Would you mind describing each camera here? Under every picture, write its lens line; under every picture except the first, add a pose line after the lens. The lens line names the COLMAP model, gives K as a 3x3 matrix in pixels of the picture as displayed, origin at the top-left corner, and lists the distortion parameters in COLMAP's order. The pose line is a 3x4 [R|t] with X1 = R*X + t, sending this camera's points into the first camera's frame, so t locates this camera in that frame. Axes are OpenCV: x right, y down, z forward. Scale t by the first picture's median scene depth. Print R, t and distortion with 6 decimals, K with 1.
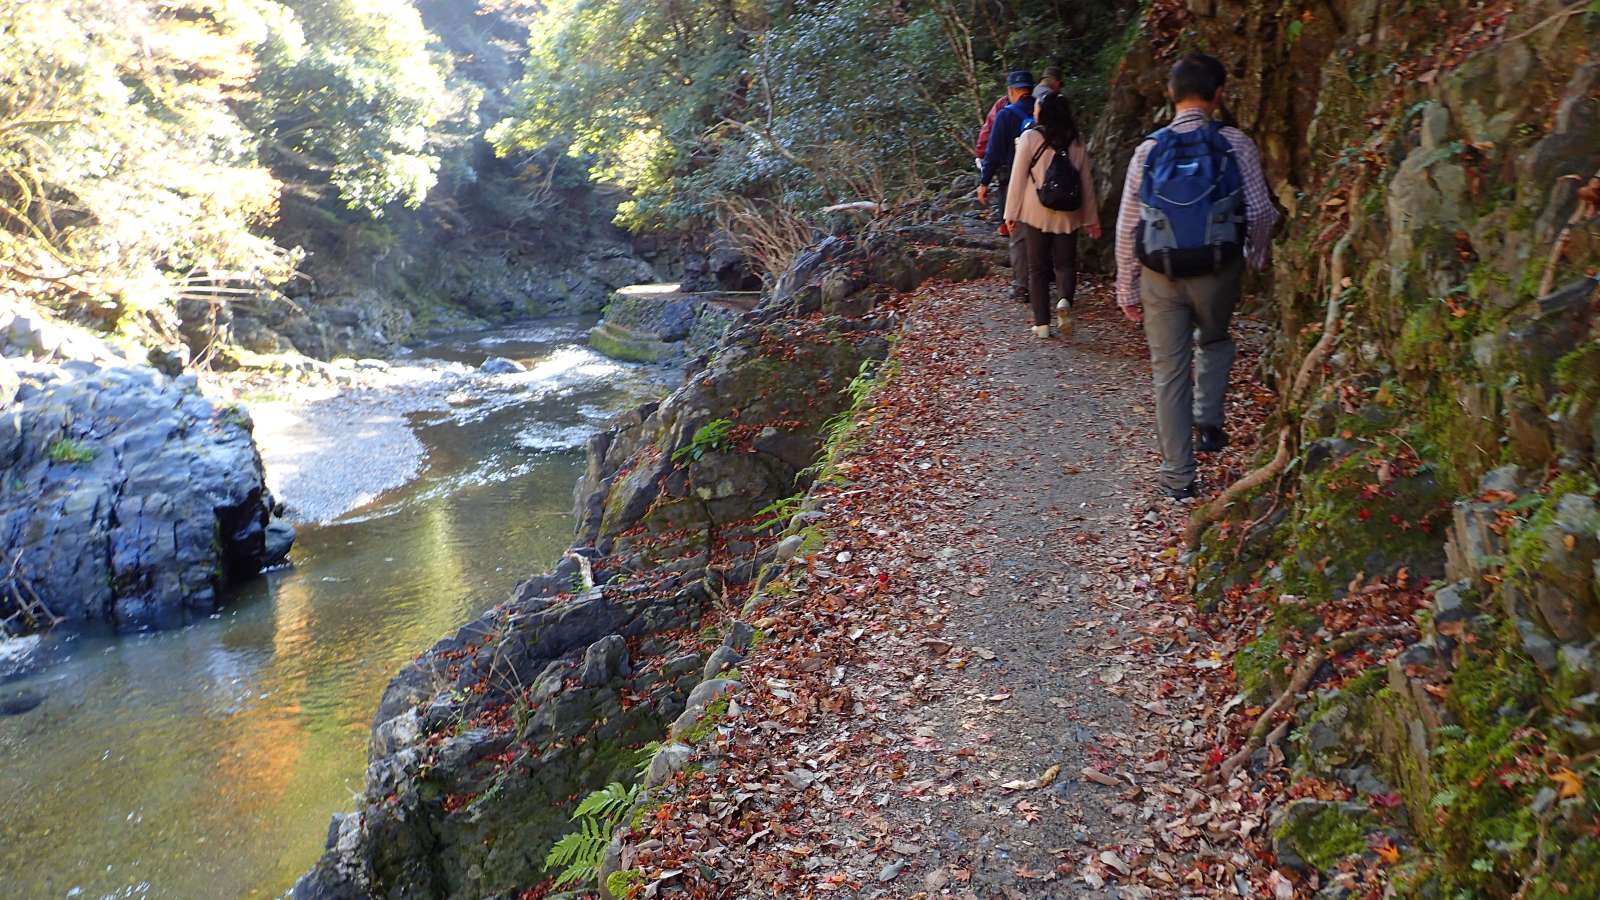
lens RADIAL K [[1202.2, 0, 800.9], [0, 1202.2, 429.7], [0, 0, 1]] dist [0.011072, -0.005080]
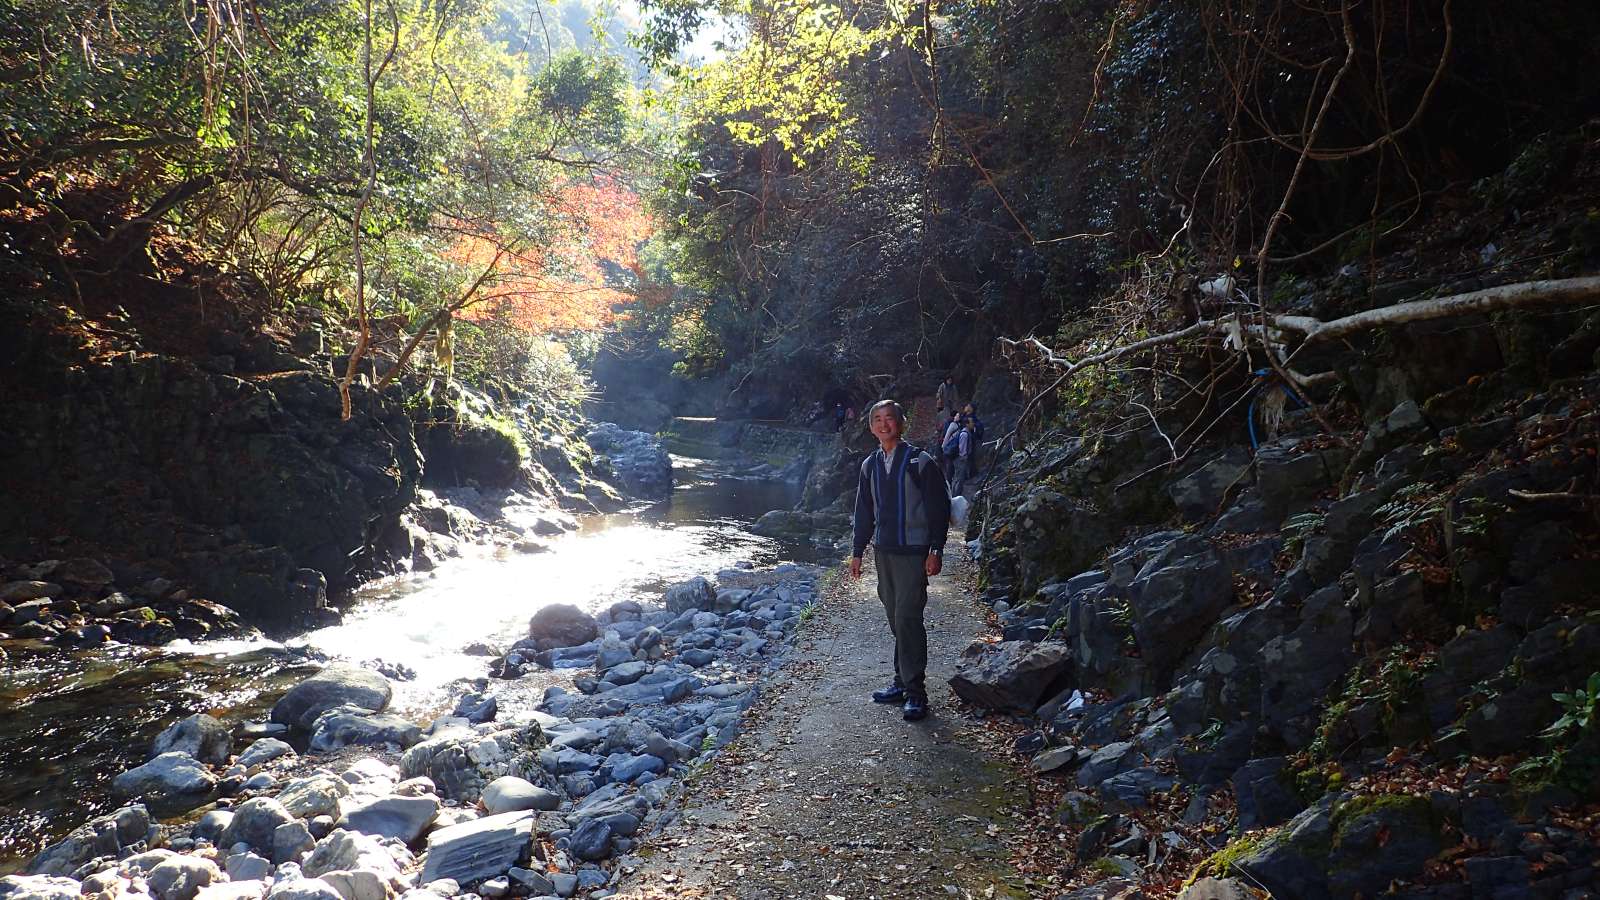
lens RADIAL K [[1202.2, 0, 800.9], [0, 1202.2, 429.7], [0, 0, 1]] dist [0.011072, -0.005080]
pose [[0.996419, 0.044593, 0.071842, -0.129059], [-0.034787, 0.990588, -0.132383, 0.121433], [-0.077070, 0.129410, 0.988592, -0.667755]]
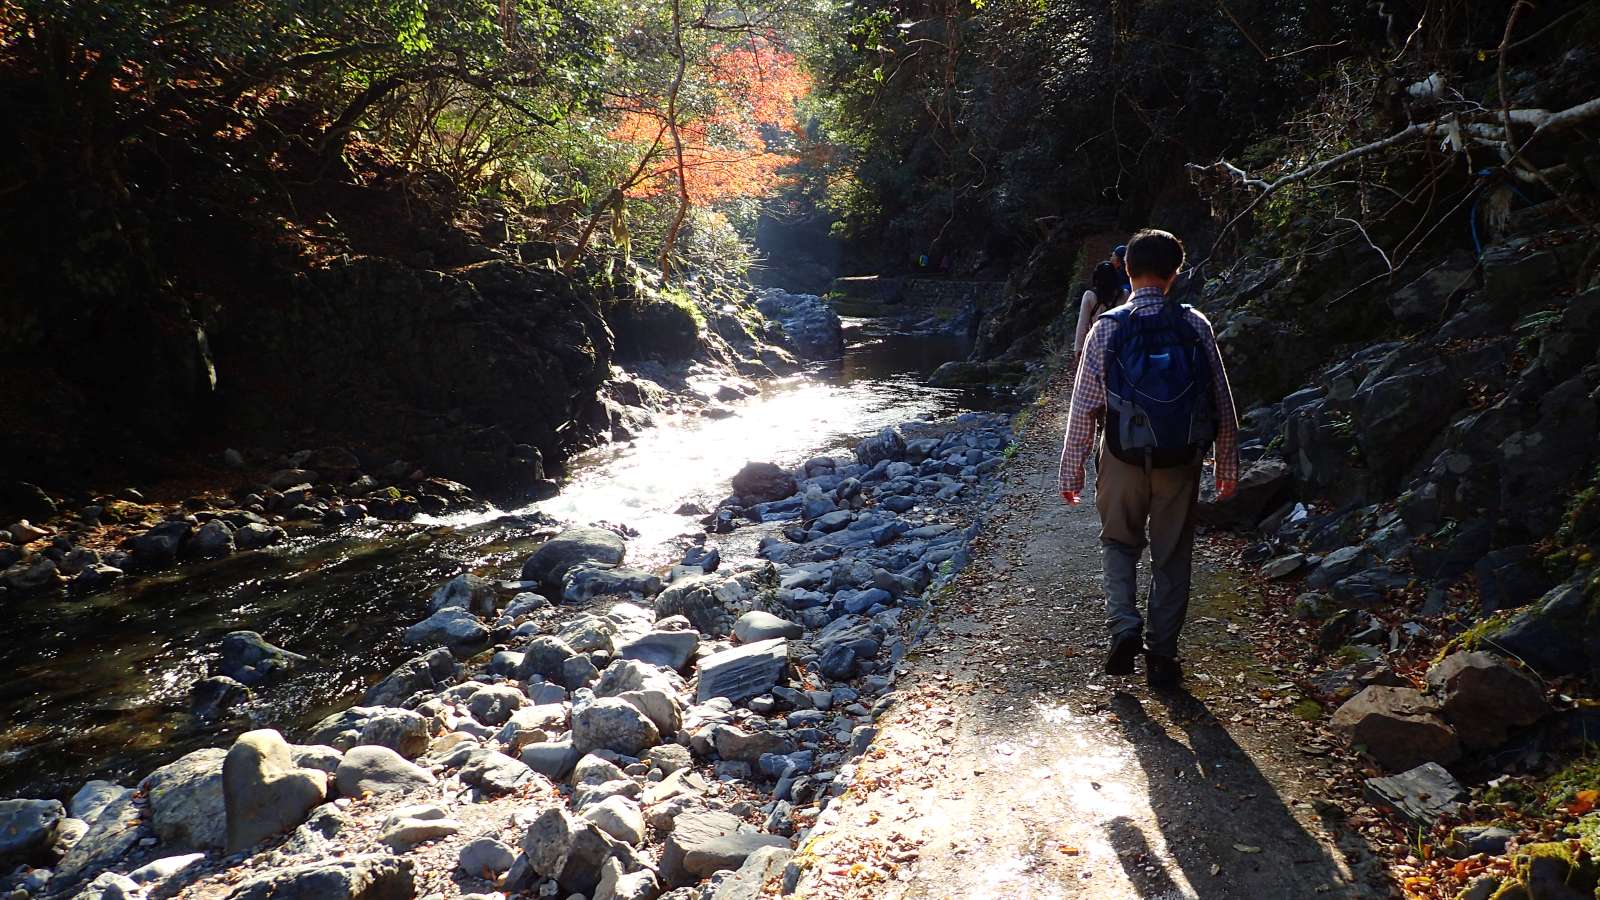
lens RADIAL K [[1202.2, 0, 800.9], [0, 1202.2, 429.7], [0, 0, 1]] dist [0.011072, -0.005080]
pose [[0.997644, -0.027893, -0.062670, -0.136222], [0.027011, 0.999524, -0.014878, 0.123725], [0.063055, 0.013150, 0.997923, -0.675796]]
